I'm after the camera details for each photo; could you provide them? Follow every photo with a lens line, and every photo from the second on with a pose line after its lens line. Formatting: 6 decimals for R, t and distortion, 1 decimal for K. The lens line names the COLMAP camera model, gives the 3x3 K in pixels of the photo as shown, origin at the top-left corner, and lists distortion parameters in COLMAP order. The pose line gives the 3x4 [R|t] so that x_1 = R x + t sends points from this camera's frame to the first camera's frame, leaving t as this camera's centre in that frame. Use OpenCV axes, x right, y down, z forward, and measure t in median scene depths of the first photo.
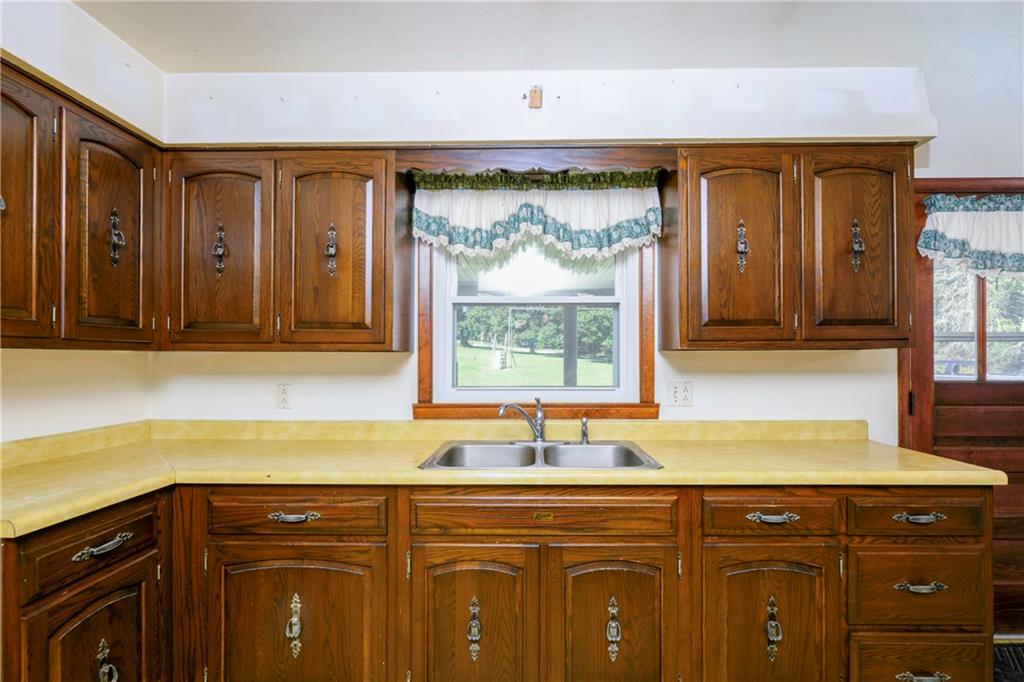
lens RADIAL K [[461.1, 0, 512.9], [0, 461.1, 349.4], [0, 0, 1]] dist [0.002746, 0.000399]
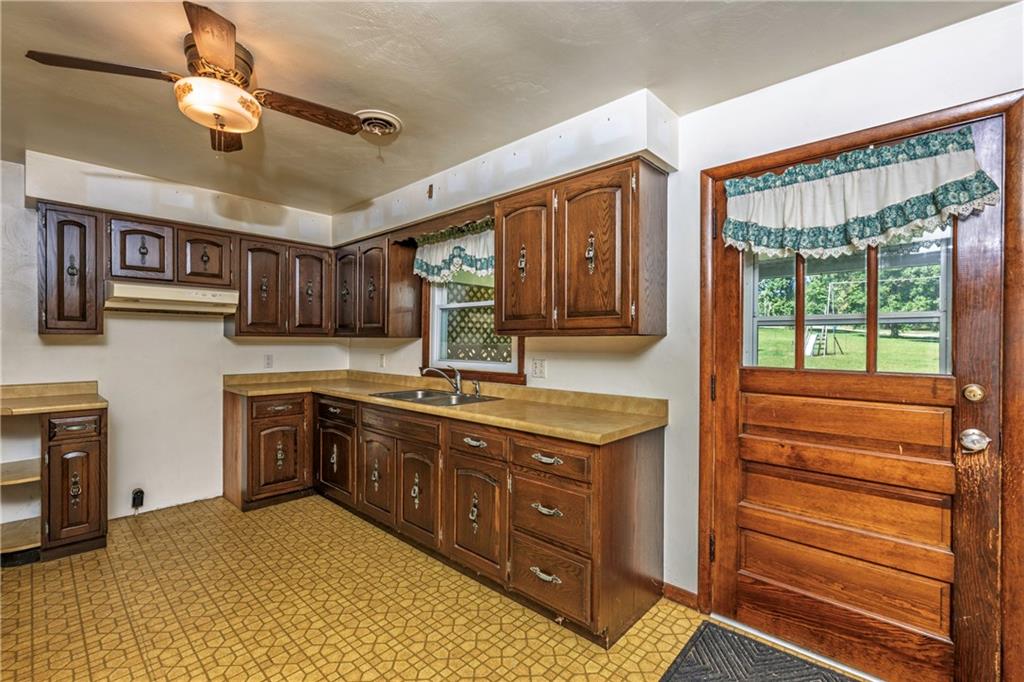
lens RADIAL K [[444.6, 0, 512.2], [0, 444.6, 334.2], [0, 0, 1]] dist [0.001163, 0.000088]
pose [[0.741588, -0.006072, -0.670829, 1.207361], [0.008012, 0.999968, -0.000193, -0.005306], [0.670808, -0.005231, 0.741612, -0.030234]]
